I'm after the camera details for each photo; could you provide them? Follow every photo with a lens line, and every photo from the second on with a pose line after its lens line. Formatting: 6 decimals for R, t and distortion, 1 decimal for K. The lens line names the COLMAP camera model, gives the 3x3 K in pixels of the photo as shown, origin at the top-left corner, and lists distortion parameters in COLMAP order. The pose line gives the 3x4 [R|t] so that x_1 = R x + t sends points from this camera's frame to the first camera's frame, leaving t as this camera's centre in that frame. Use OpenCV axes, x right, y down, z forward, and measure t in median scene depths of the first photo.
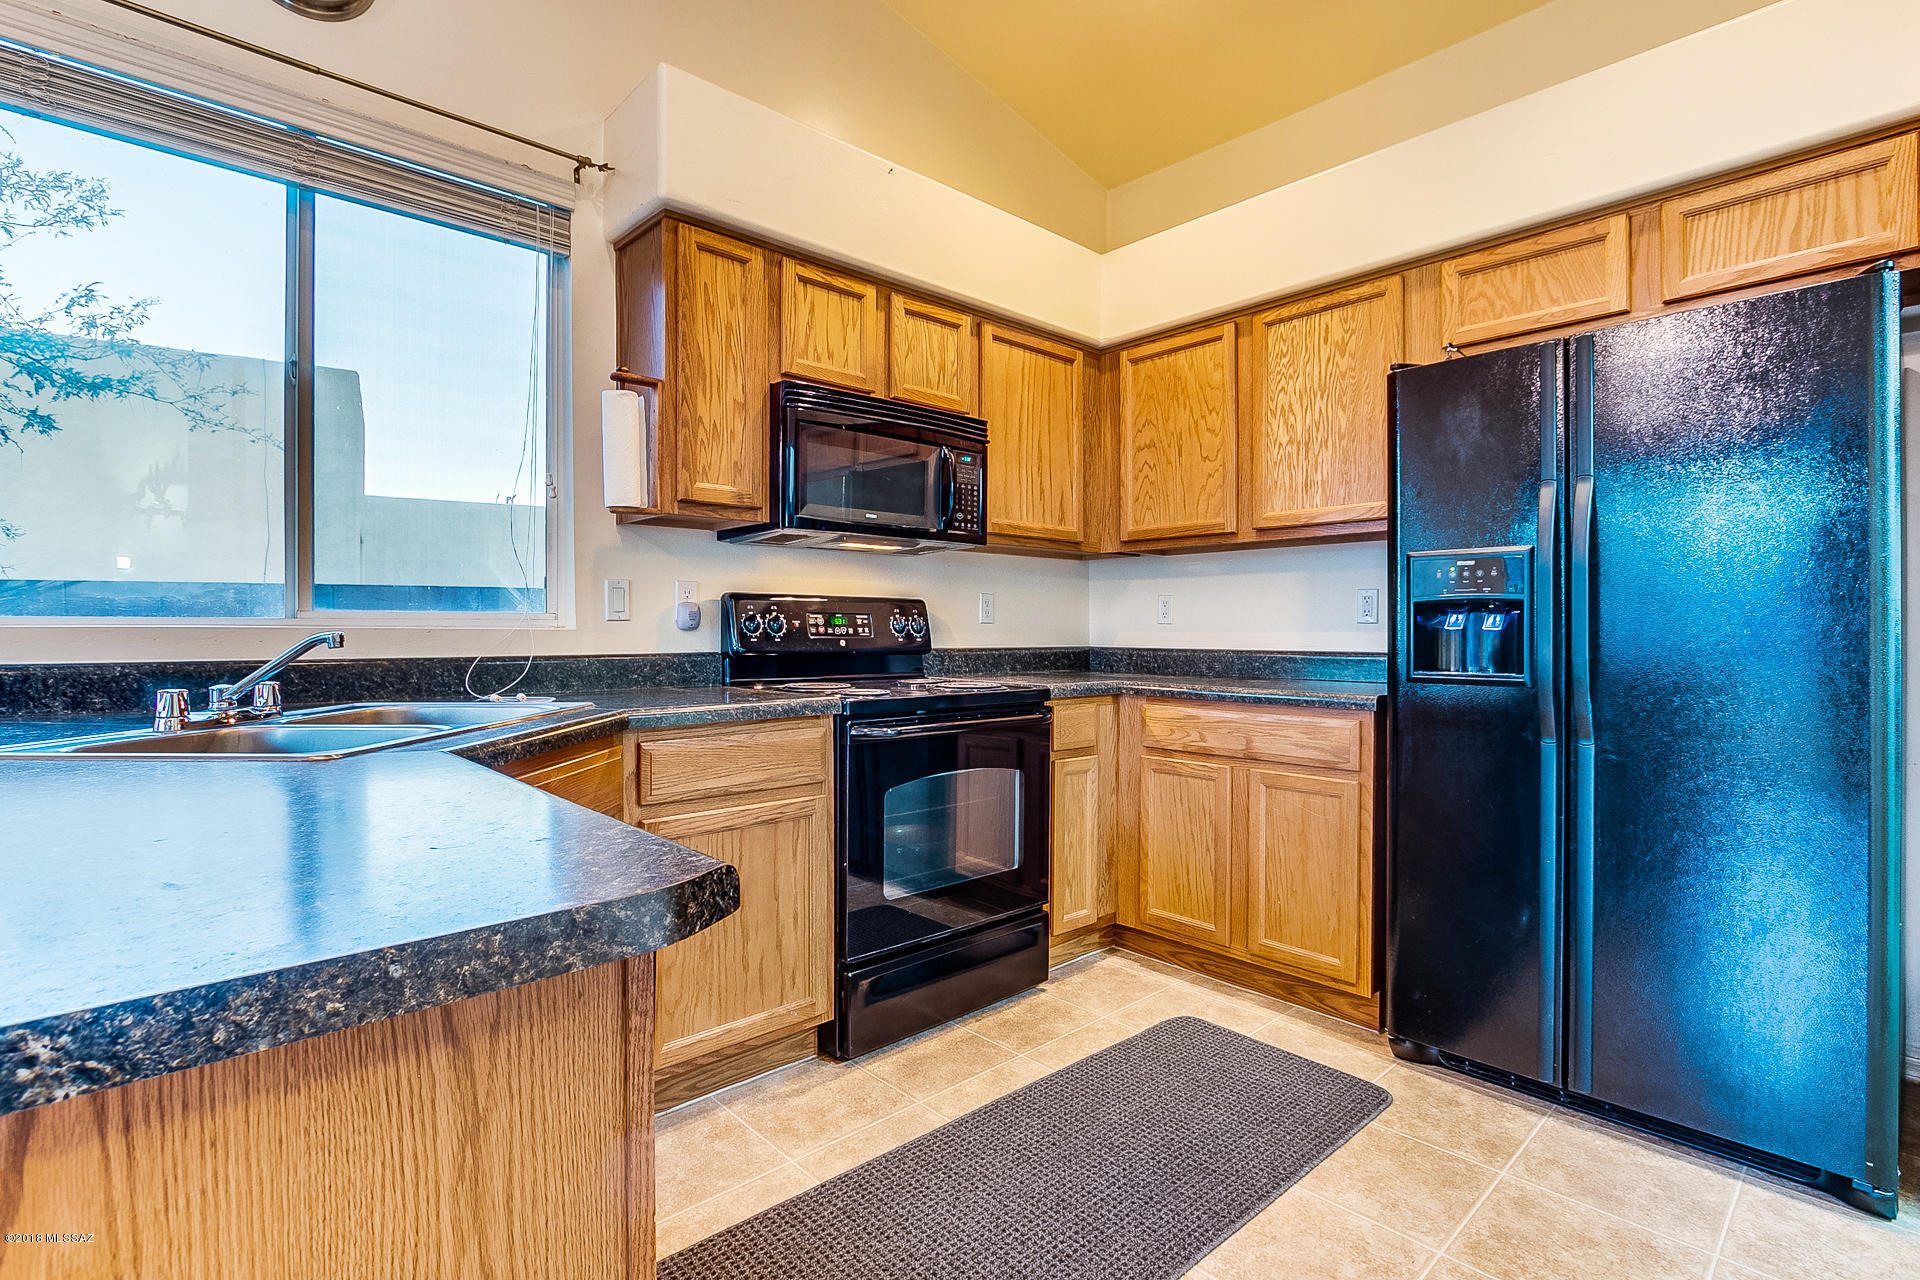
lens RADIAL K [[906.1, 0, 951.3], [0, 906.1, 629.2], [0, 0, 1]] dist [-0.013324, -0.000009]
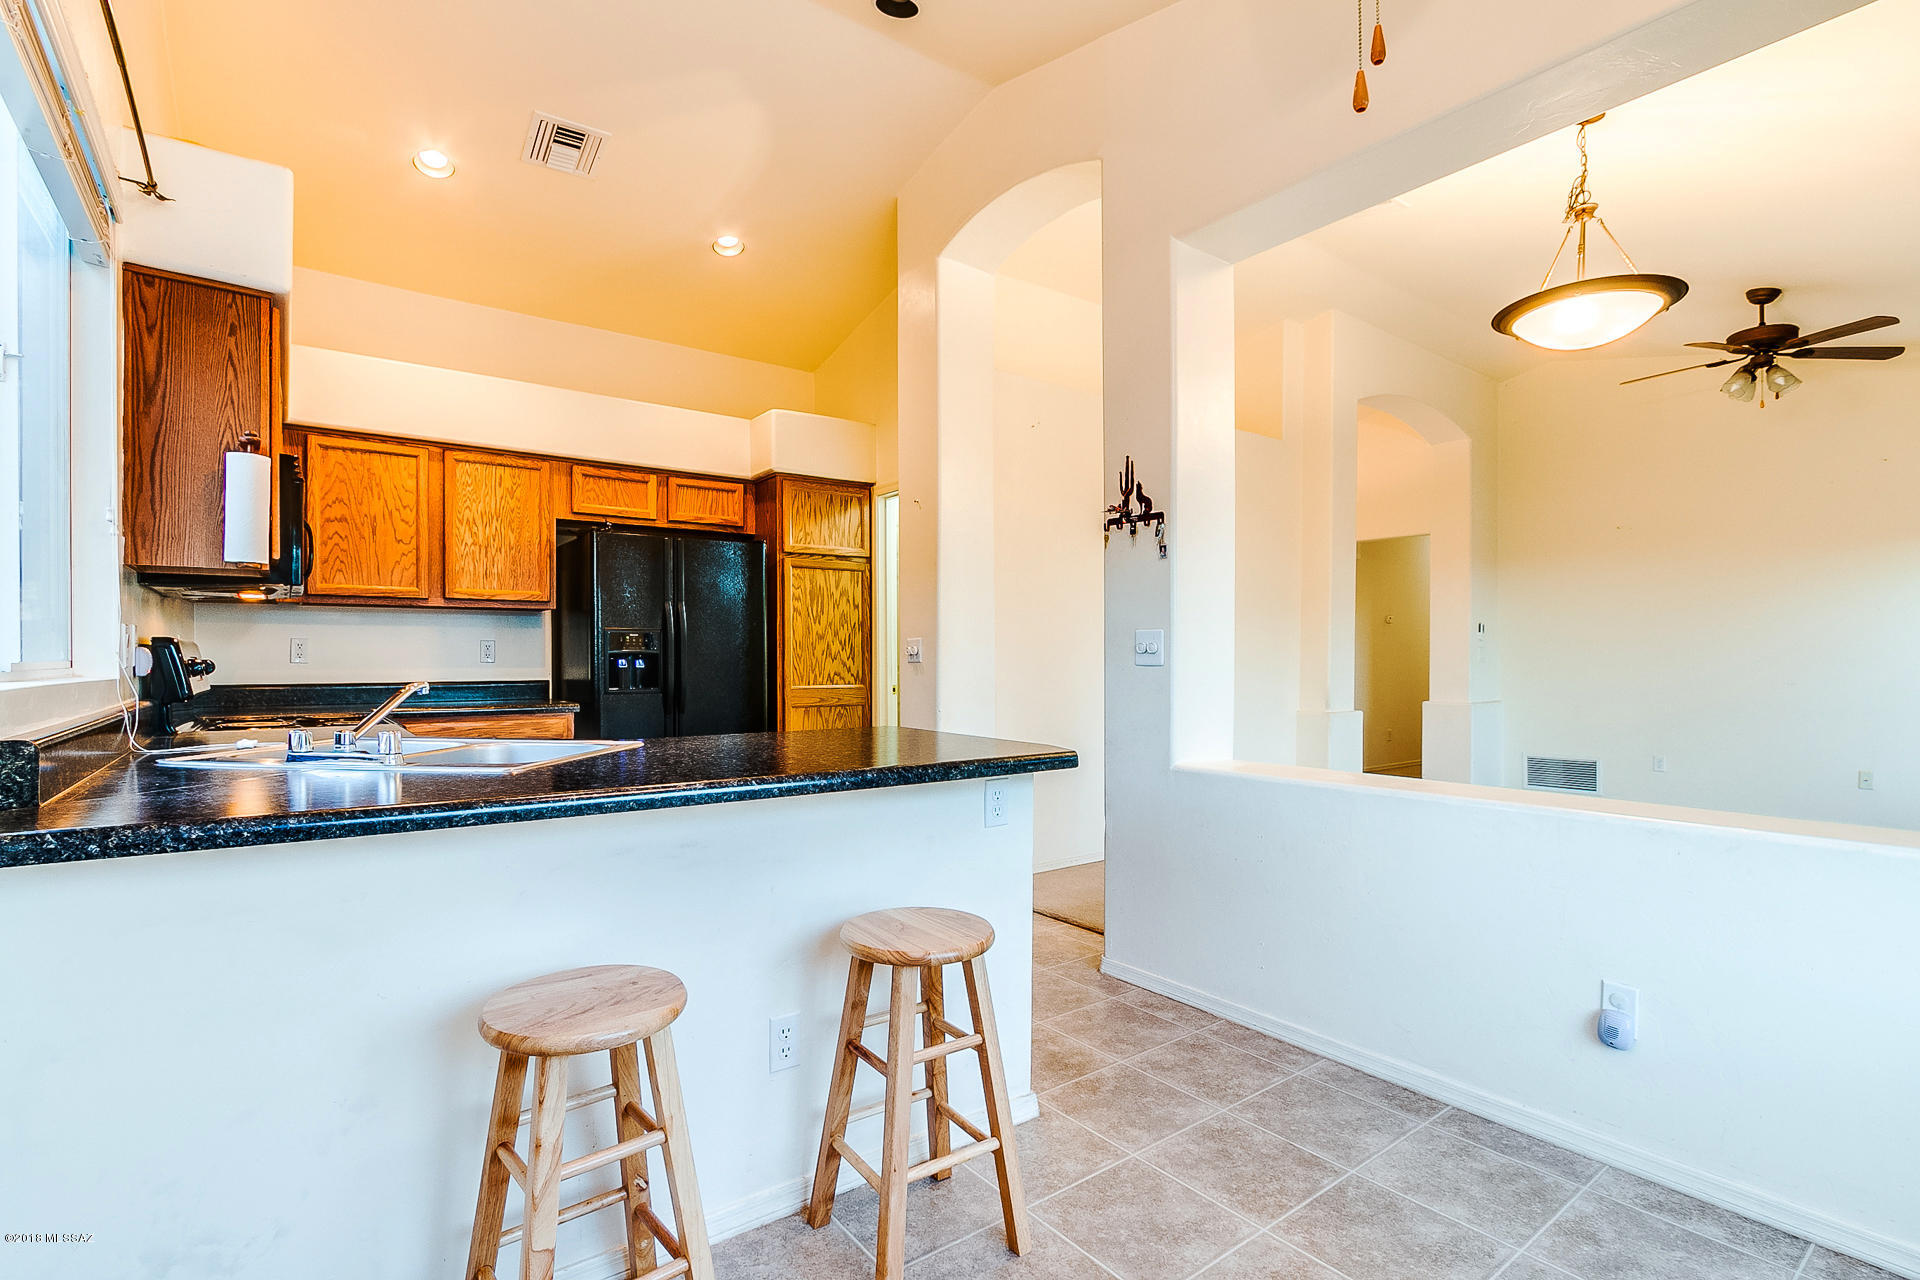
lens RADIAL K [[922.2, 0, 928.4], [0, 922.2, 658.6], [0, 0, 1]] dist [-0.001343, 0.000066]
pose [[0.121679, -0.002810, 0.992566, -1.192823], [0.000594, 0.999996, 0.002759, -0.020396], [-0.992569, 0.000254, 0.121680, 0.062212]]
